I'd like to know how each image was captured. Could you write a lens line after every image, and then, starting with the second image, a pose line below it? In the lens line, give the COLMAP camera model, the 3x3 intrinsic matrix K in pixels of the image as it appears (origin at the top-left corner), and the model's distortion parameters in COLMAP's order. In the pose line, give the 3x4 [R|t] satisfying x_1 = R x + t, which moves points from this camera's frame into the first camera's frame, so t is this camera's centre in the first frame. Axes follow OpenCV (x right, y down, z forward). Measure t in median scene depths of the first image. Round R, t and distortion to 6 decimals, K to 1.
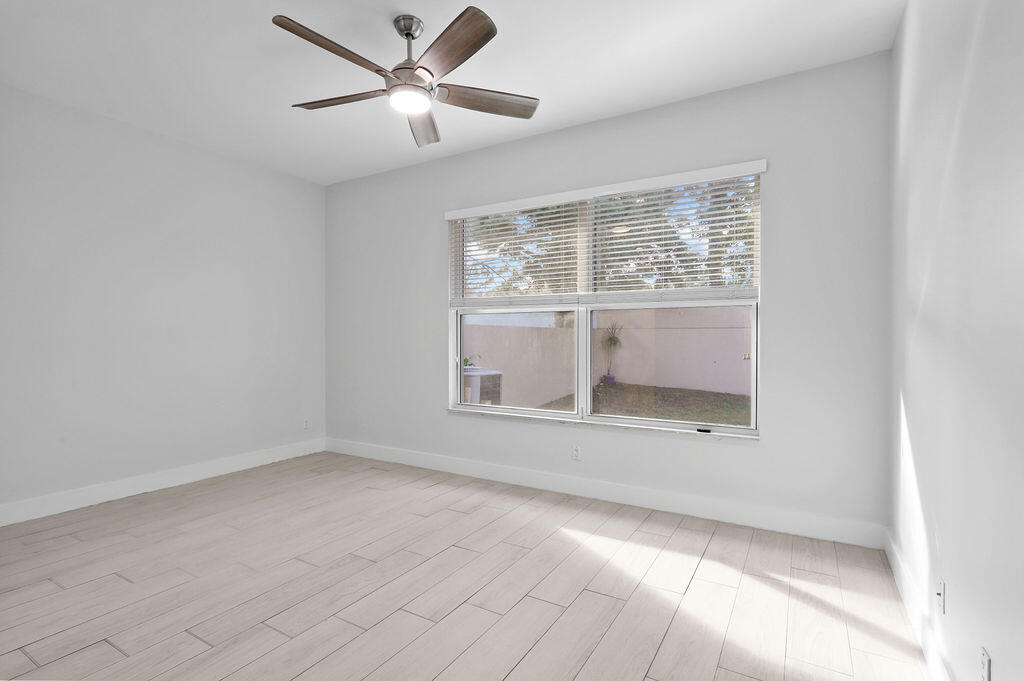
lens RADIAL K [[496.8, 0, 507.8], [0, 496.8, 338.2], [0, 0, 1]] dist [-0.006859, 0.000557]
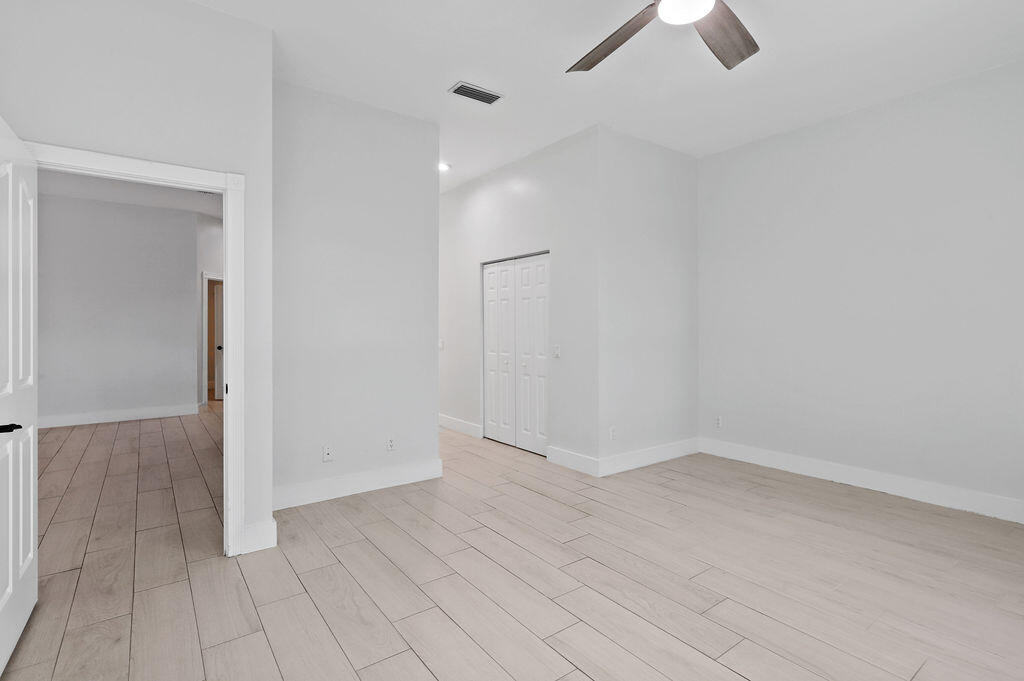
lens RADIAL K [[496.8, 0, 527.5], [0, 496.8, 328.5], [0, 0, 1]] dist [-0.006859, 0.000557]
pose [[-0.366359, 0.002514, -0.930470, 0.504031], [-0.001936, 0.999992, 0.003464, -0.002163], [0.930472, 0.003070, -0.366351, 0.922328]]
